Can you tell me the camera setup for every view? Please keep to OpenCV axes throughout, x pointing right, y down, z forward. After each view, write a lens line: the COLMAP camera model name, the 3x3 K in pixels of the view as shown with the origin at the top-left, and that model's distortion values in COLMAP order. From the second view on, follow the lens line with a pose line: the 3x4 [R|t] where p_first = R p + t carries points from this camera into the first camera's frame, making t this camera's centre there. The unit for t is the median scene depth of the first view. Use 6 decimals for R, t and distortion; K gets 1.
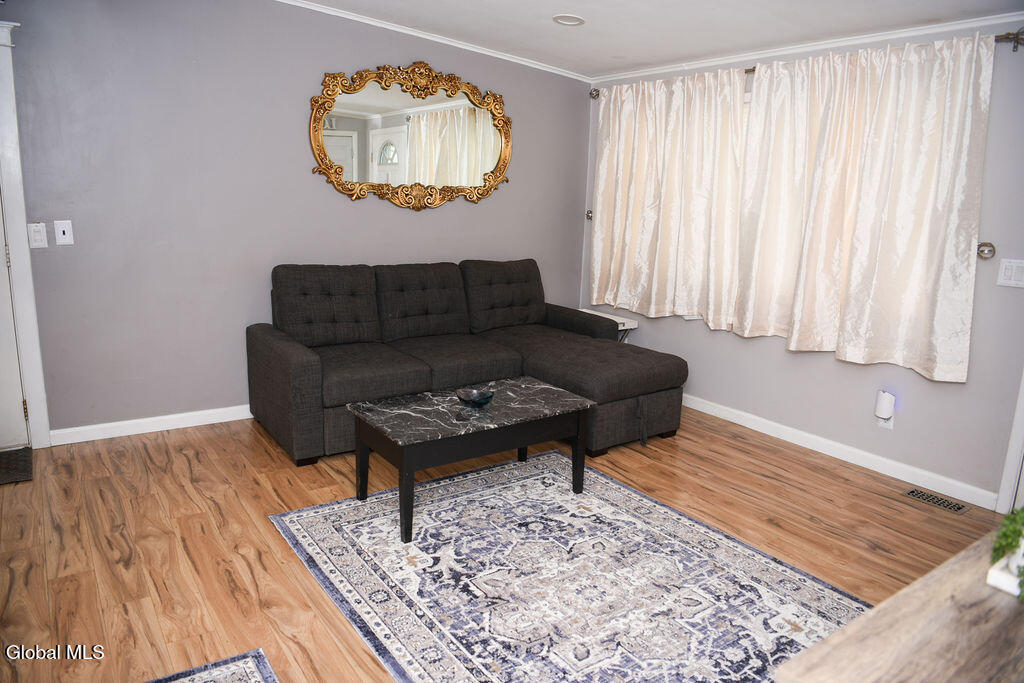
lens RADIAL K [[701.3, 0, 520.2], [0, 701.3, 332.0], [0, 0, 1]] dist [-0.067673, 0.007935]
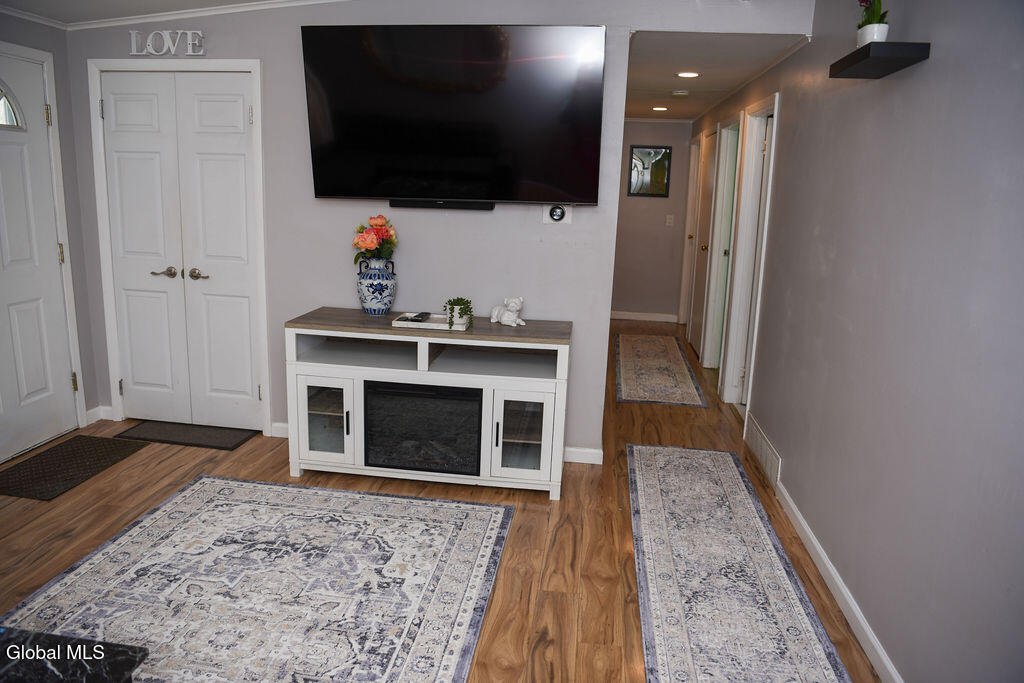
lens RADIAL K [[701.3, 0, 508.4], [0, 701.3, 347.5], [0, 0, 1]] dist [-0.067673, 0.007935]
pose [[-0.730405, -0.203678, 0.651938, -0.690944], [0.076955, 0.923883, 0.374857, -0.284558], [-0.678665, 0.323967, -0.659135, 1.270894]]
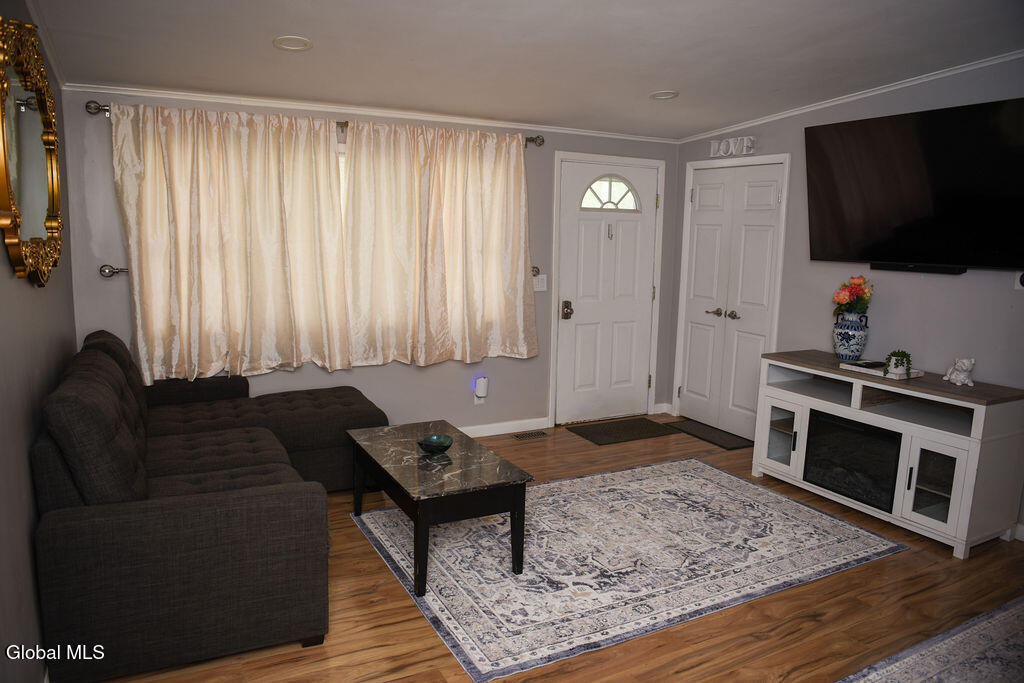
lens RADIAL K [[701.3, 0, 512.1], [0, 701.3, 346.9], [0, 0, 1]] dist [-0.067673, 0.007935]
pose [[0.133487, -0.183885, 0.973842, -1.286980], [0.174963, 0.971574, 0.159474, -0.262058], [-0.975484, 0.149098, 0.161866, 0.978930]]
